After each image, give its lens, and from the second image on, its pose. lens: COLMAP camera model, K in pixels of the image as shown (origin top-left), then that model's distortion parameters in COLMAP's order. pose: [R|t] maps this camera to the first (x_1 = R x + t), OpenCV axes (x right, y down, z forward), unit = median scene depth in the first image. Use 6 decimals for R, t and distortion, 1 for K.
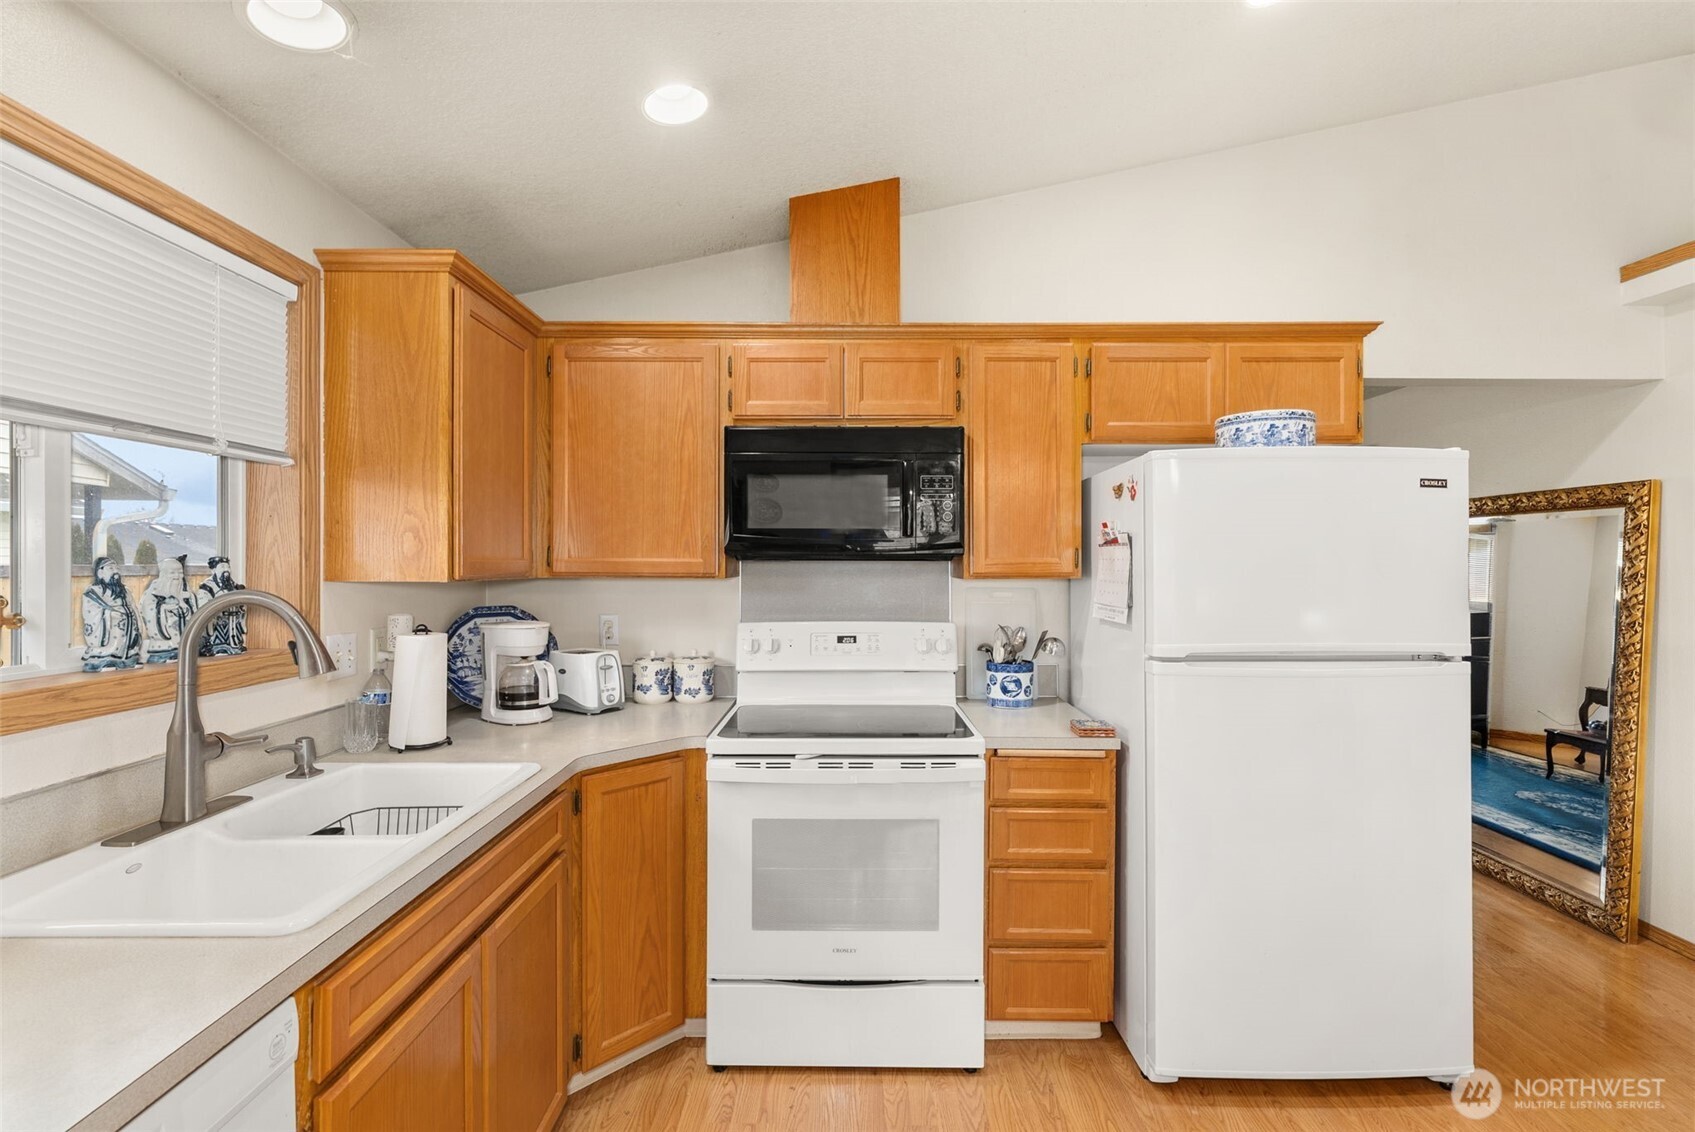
lens RADIAL K [[769.8, 0, 844.4], [0, 769.8, 566.7], [0, 0, 1]] dist [-0.005410, 0.002145]
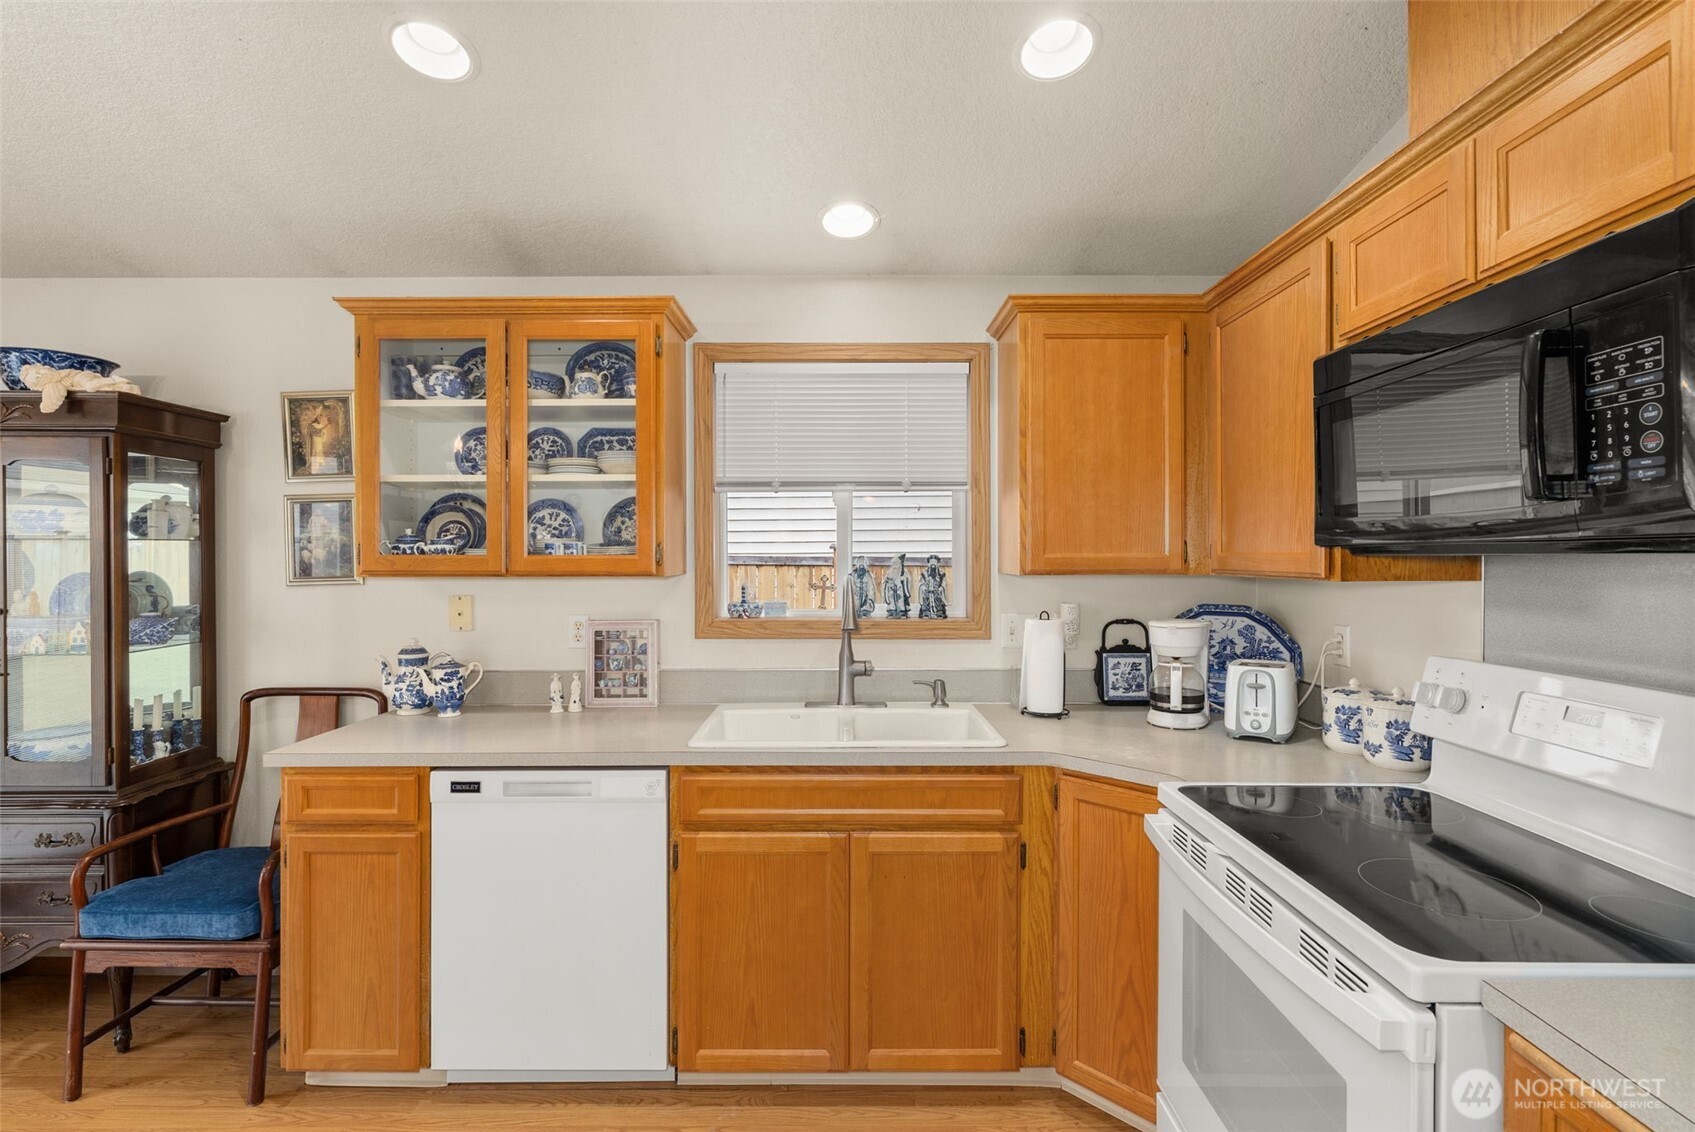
lens RADIAL K [[769.8, 0, 848.4], [0, 769.8, 558.5], [0, 0, 1]] dist [-0.005410, 0.002145]
pose [[0.001139, -0.000323, -0.999999, 0.586628], [-0.003293, 0.999995, -0.000327, -0.003773], [0.999994, 0.003294, 0.001138, 0.652594]]
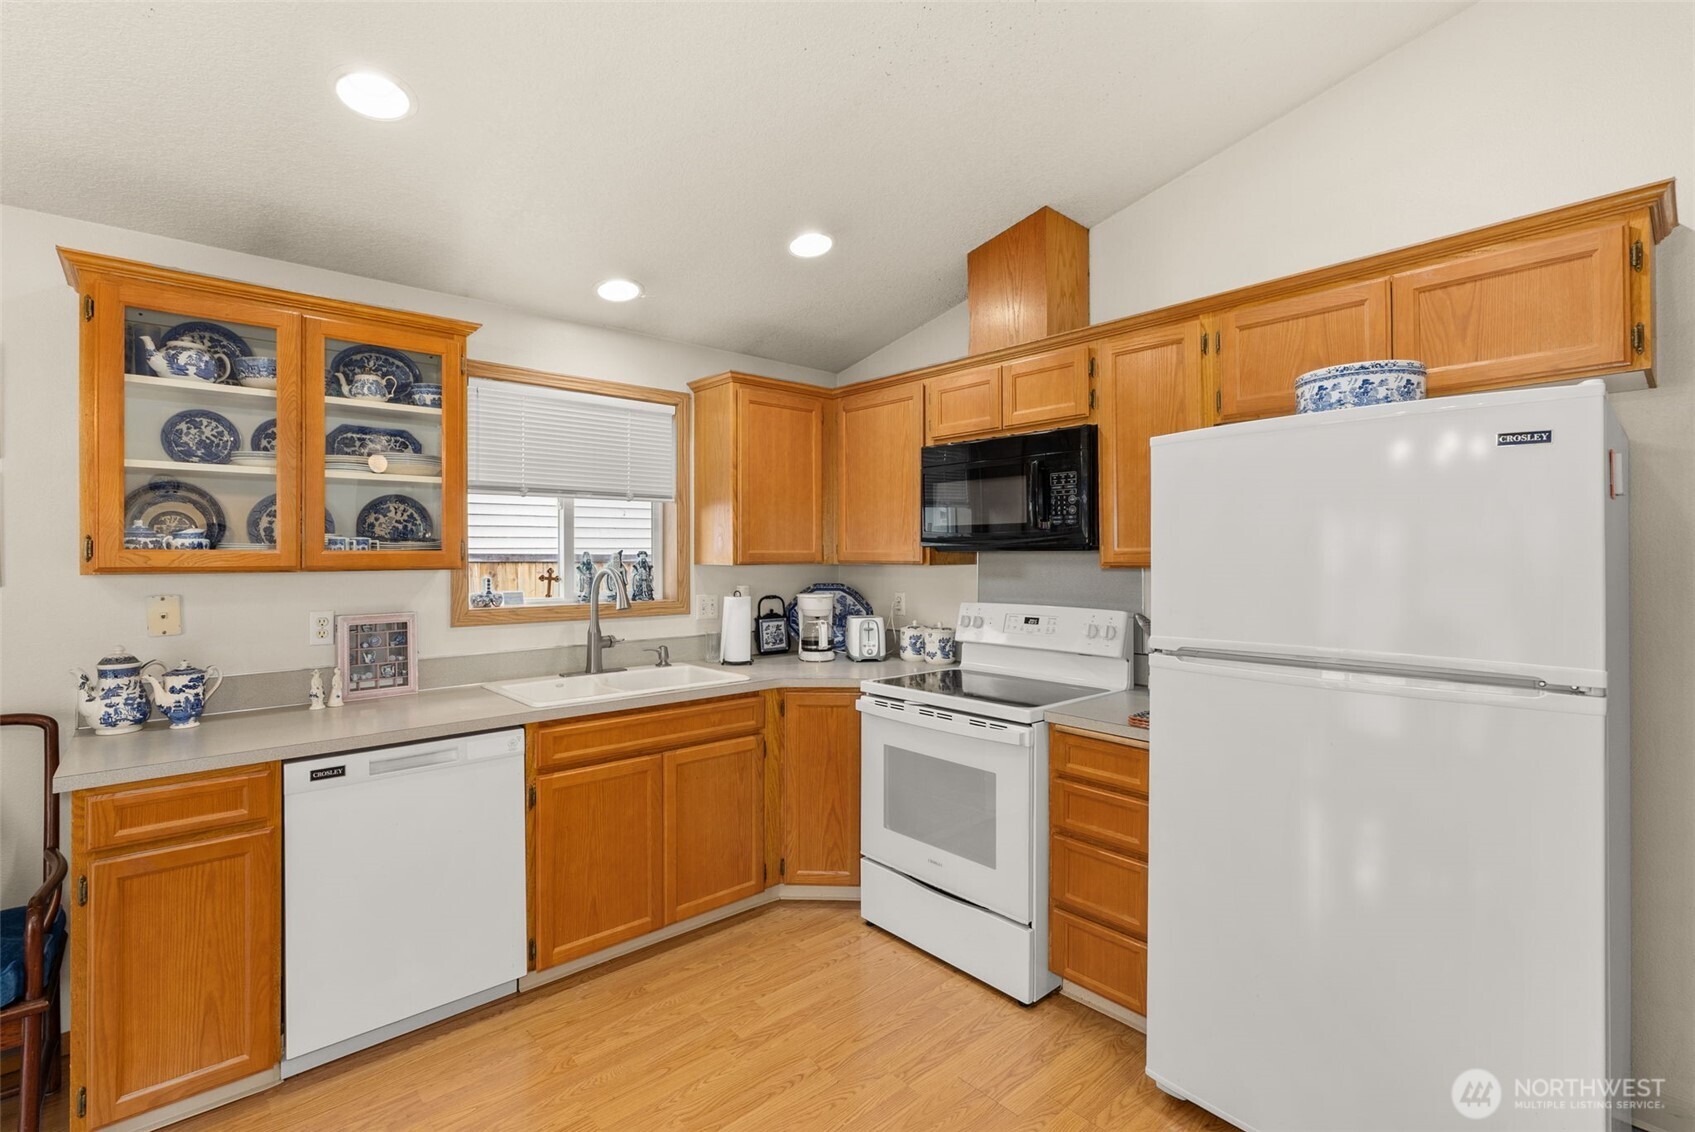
lens RADIAL K [[769.8, 0, 848.2], [0, 769.8, 552.3], [0, 0, 1]] dist [-0.005410, 0.002145]
pose [[0.667635, -0.004677, -0.744474, 0.805886], [-0.000491, 0.999977, -0.006723, 0.002242], [0.744488, 0.004854, 0.667618, 0.054370]]
